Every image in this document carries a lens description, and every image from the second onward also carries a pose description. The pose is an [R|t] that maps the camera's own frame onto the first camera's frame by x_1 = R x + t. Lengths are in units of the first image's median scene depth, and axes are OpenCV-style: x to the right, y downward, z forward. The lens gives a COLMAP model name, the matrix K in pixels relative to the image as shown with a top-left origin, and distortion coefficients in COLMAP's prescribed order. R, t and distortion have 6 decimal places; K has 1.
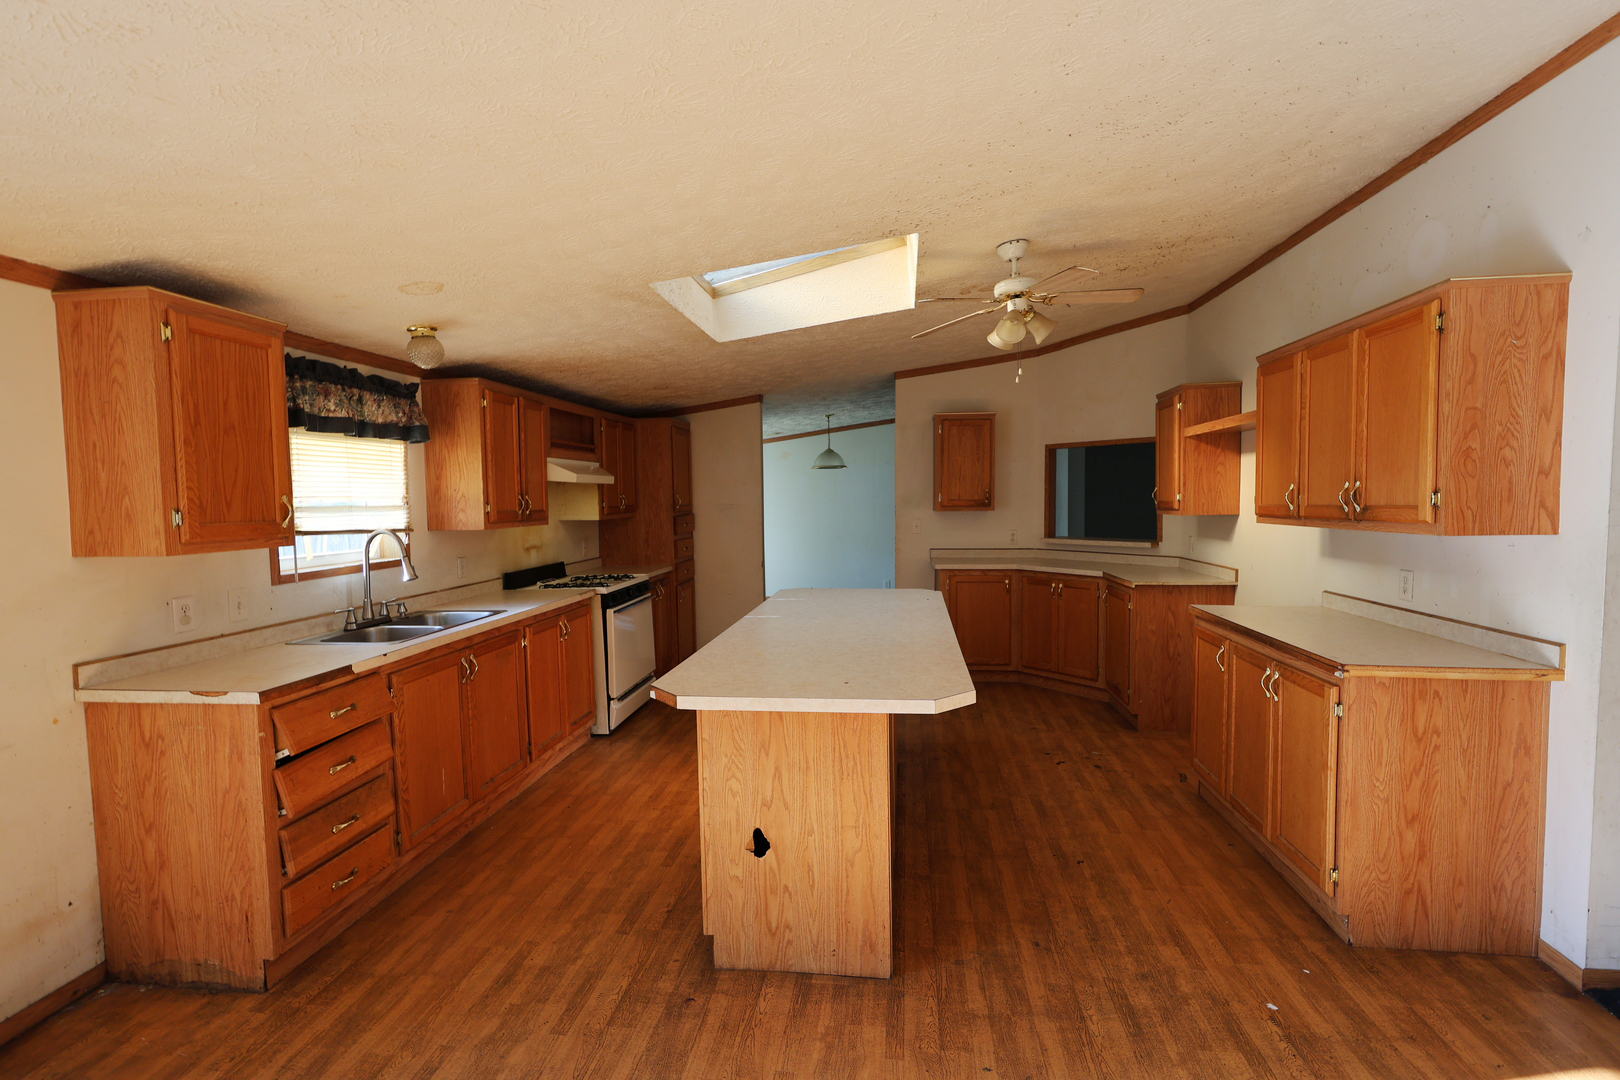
lens RADIAL K [[708.8, 0, 809.1], [0, 708.8, 540.4], [0, 0, 1]] dist [0.001976, -0.000474]
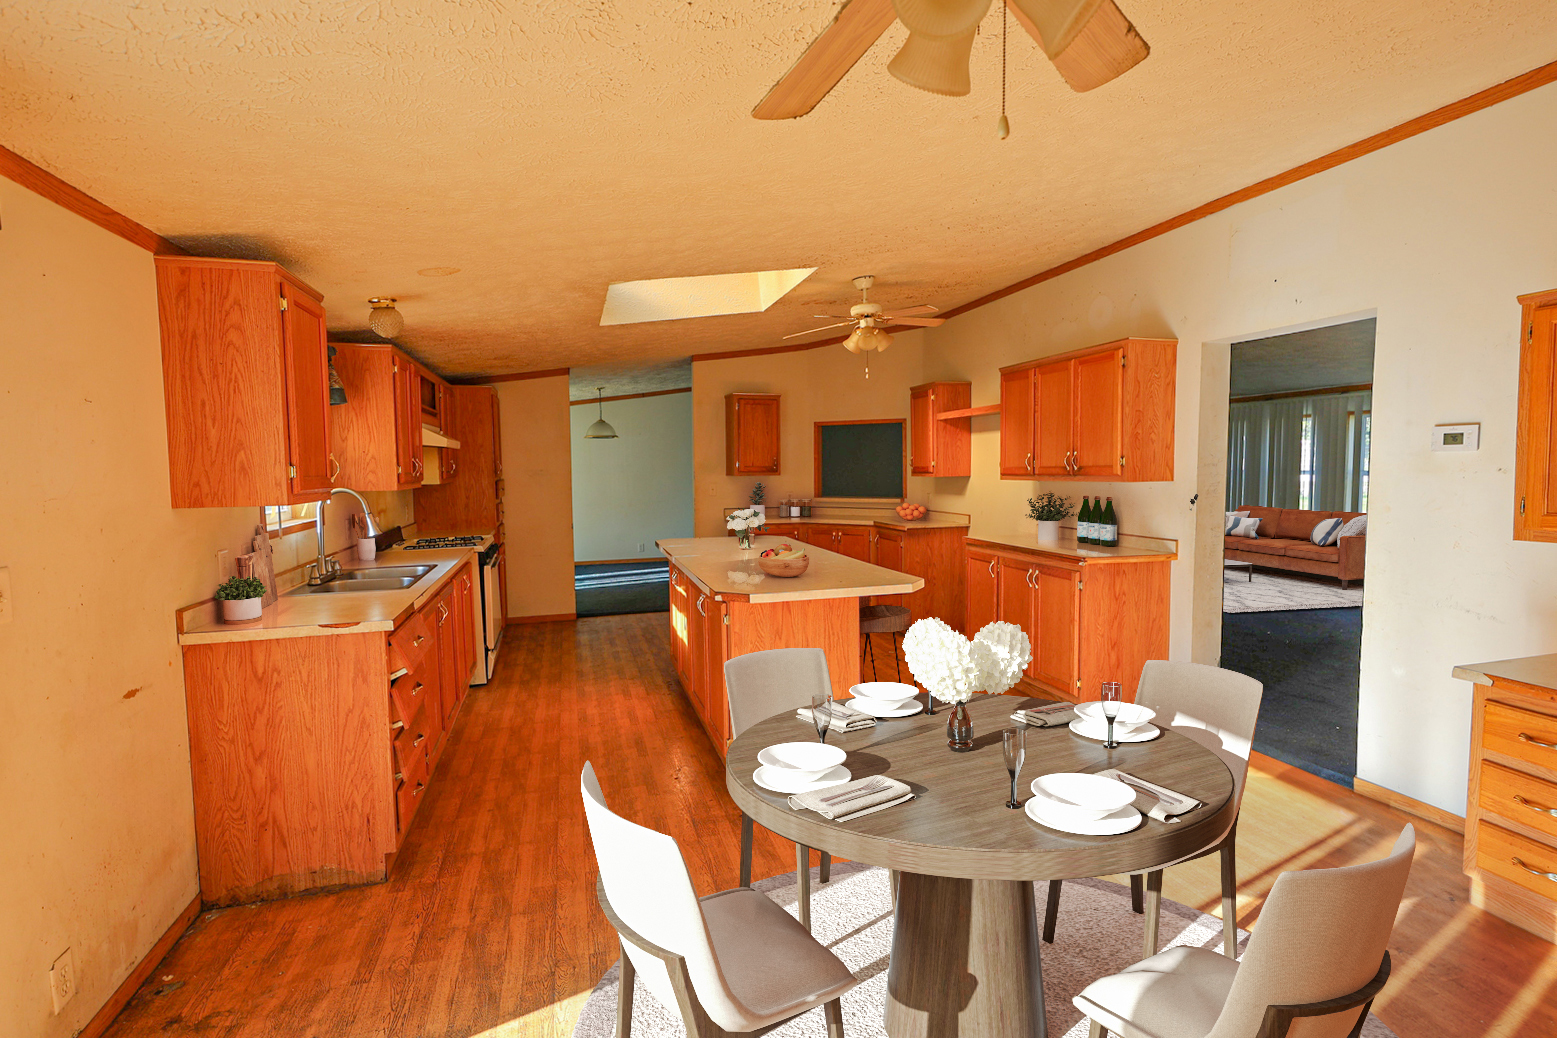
lens RADIAL K [[681.3, 0, 782.2], [0, 681.3, 512.6], [0, 0, 1]] dist [0.001976, -0.000474]
pose [[0.927351, -0.022395, 0.373522, -0.518899], [0.020645, 0.999749, 0.008684, 0.035514], [-0.373622, -0.000342, 0.927581, -0.246220]]
